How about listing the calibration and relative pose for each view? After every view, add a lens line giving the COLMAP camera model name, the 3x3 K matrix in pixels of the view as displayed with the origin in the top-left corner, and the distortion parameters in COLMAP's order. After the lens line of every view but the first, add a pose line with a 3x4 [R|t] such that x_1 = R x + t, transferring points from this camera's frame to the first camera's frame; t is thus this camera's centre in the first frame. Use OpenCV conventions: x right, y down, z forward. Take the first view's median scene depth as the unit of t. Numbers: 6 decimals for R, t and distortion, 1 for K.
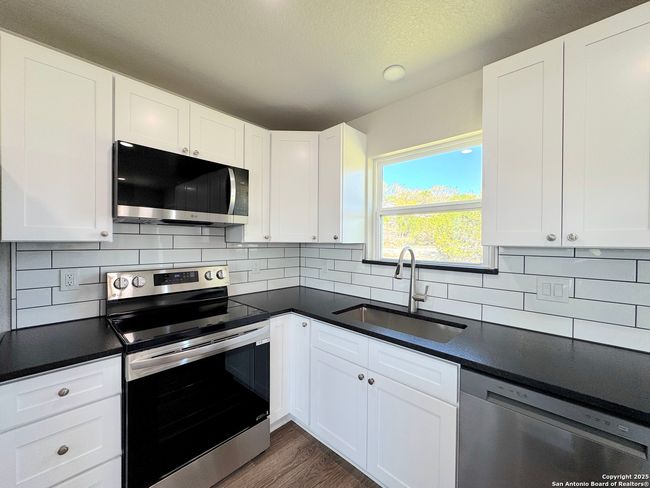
lens RADIAL K [[260.3, 0, 322.8], [0, 260.3, 240.2], [0, 0, 1]] dist [0.002314, 0.000013]
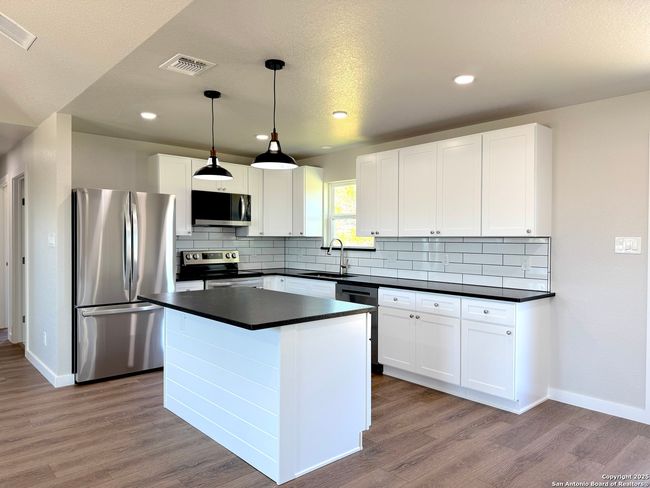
lens RADIAL K [[453.0, 0, 328.0], [0, 453.0, 245.8], [0, 0, 1]] dist [0.010336, -0.015617]
pose [[0.997880, -0.002961, -0.065014, 0.413882], [0.004223, 0.999805, 0.019269, 0.015579], [0.064944, -0.019503, 0.997698, -1.933686]]
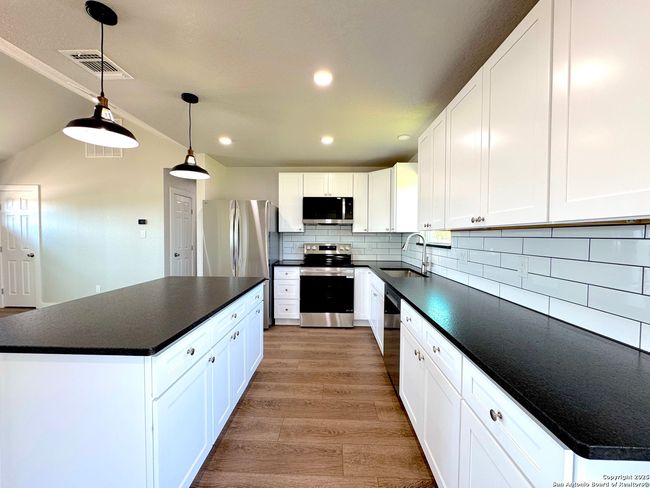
lens RADIAL K [[260.3, 0, 322.1], [0, 260.3, 243.6], [0, 0, 1]] dist [0.002314, 0.000013]
pose [[0.661825, 0.018810, -0.749423, 1.057939], [0.001291, 0.999655, 0.026232, 0.041568], [0.749658, -0.018328, 0.661572, -0.531631]]
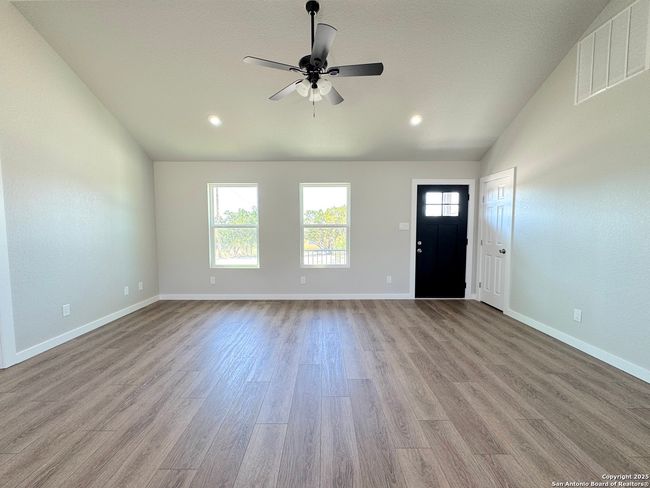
lens RADIAL K [[260.3, 0, 324.1], [0, 260.3, 244.1], [0, 0, 1]] dist [0.002314, 0.000013]
pose [[-0.720525, 0.036150, -0.692486, -0.032140], [-0.005035, 0.998341, 0.057356, 0.038881], [0.693411, 0.044814, -0.719148, -0.446674]]
